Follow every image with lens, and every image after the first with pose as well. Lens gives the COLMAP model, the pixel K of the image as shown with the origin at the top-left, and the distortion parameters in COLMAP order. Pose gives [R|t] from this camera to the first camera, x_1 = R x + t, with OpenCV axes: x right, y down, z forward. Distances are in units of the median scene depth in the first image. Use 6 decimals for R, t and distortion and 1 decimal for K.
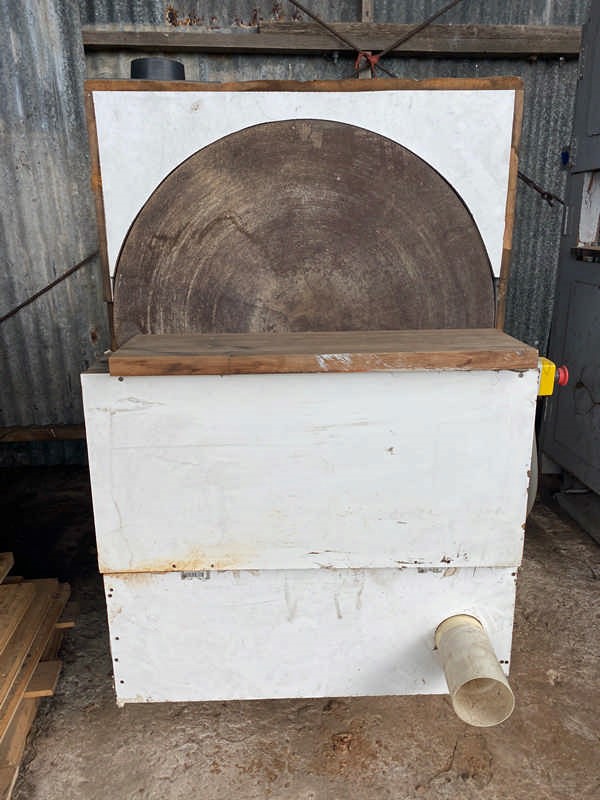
lens RADIAL K [[611.4, 0, 296.2], [0, 611.4, 395.9], [0, 0, 1]] dist [0.017024, -0.017323]
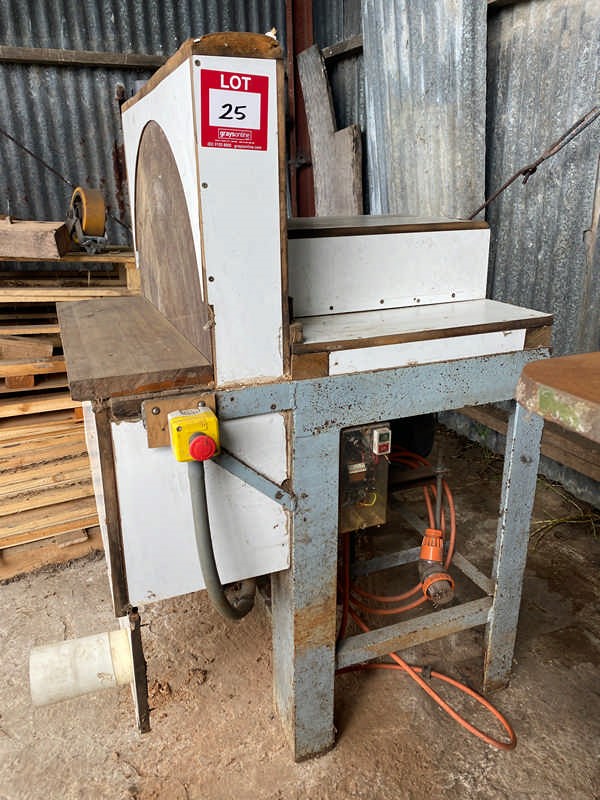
lens RADIAL K [[611.4, 0, 295.0], [0, 611.4, 396.9], [0, 0, 1]] dist [0.017024, -0.017323]
pose [[0.345153, 0.316301, -0.883642, 0.612615], [-0.242400, 0.939600, 0.241649, -0.164503], [0.906704, 0.130790, 0.400977, 0.445304]]
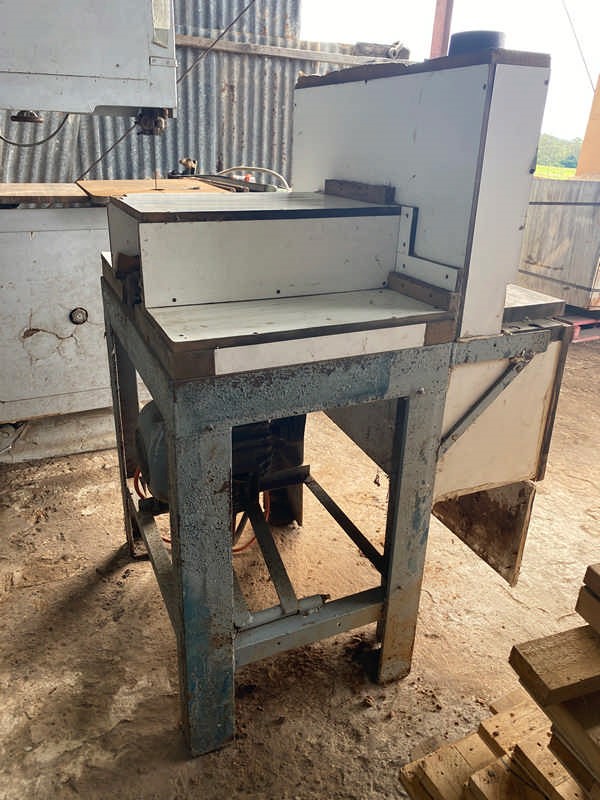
lens RADIAL K [[611.4, 0, 295.4], [0, 611.4, 391.2], [0, 0, 1]] dist [0.017024, -0.017323]
pose [[-0.390236, -0.354653, 0.849669, -0.601636], [0.223924, 0.858570, 0.461212, -0.305334], [-0.893070, 0.370243, -0.255629, 0.907783]]
